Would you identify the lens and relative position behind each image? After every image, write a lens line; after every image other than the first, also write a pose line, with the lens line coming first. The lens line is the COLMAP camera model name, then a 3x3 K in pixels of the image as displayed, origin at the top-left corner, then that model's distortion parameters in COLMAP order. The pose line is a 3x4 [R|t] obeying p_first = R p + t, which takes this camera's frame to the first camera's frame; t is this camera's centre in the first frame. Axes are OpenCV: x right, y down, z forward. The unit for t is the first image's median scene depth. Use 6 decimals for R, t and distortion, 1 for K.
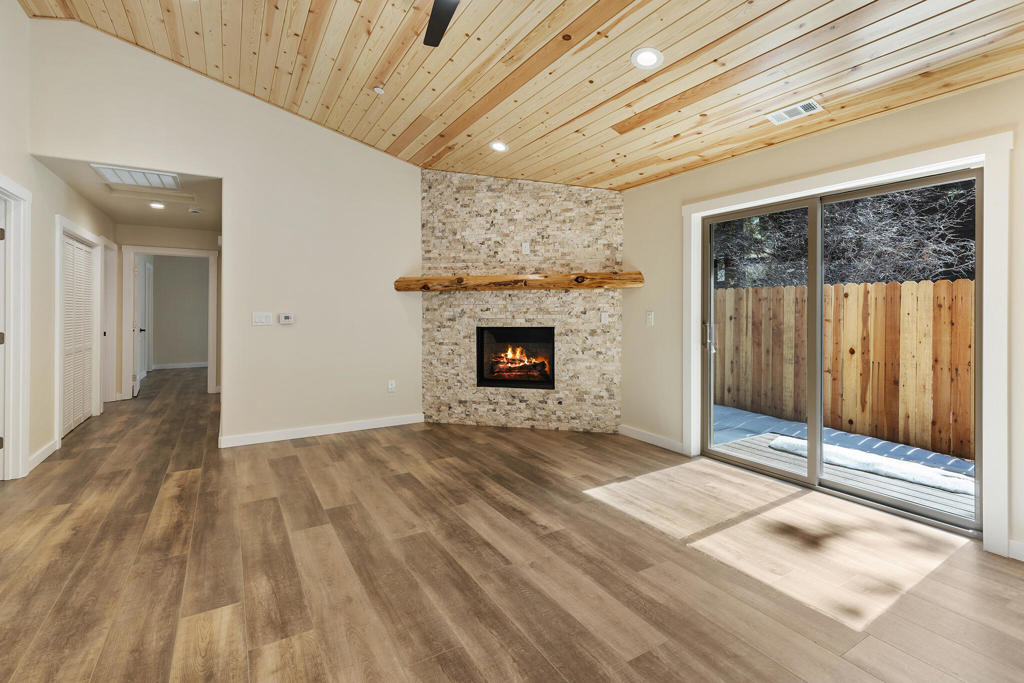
lens RADIAL K [[476.2, 0, 511.7], [0, 476.2, 310.3], [0, 0, 1]] dist [0.005487, 0.000182]
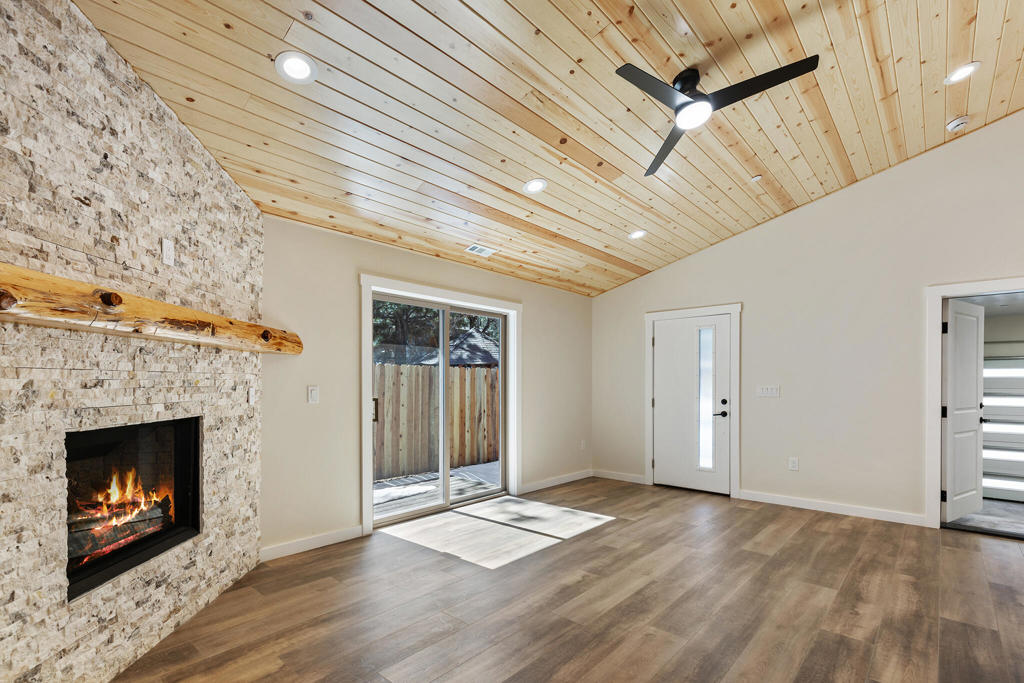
lens RADIAL K [[477.1, 0, 521.6], [0, 477.1, 387.9], [0, 0, 1]] dist [0.002552, 0.000256]
pose [[-0.307808, -0.010776, 0.951388, -0.531786], [-0.001972, 0.999941, 0.010688, -0.003116], [-0.951447, 0.001414, -0.307811, 0.826891]]
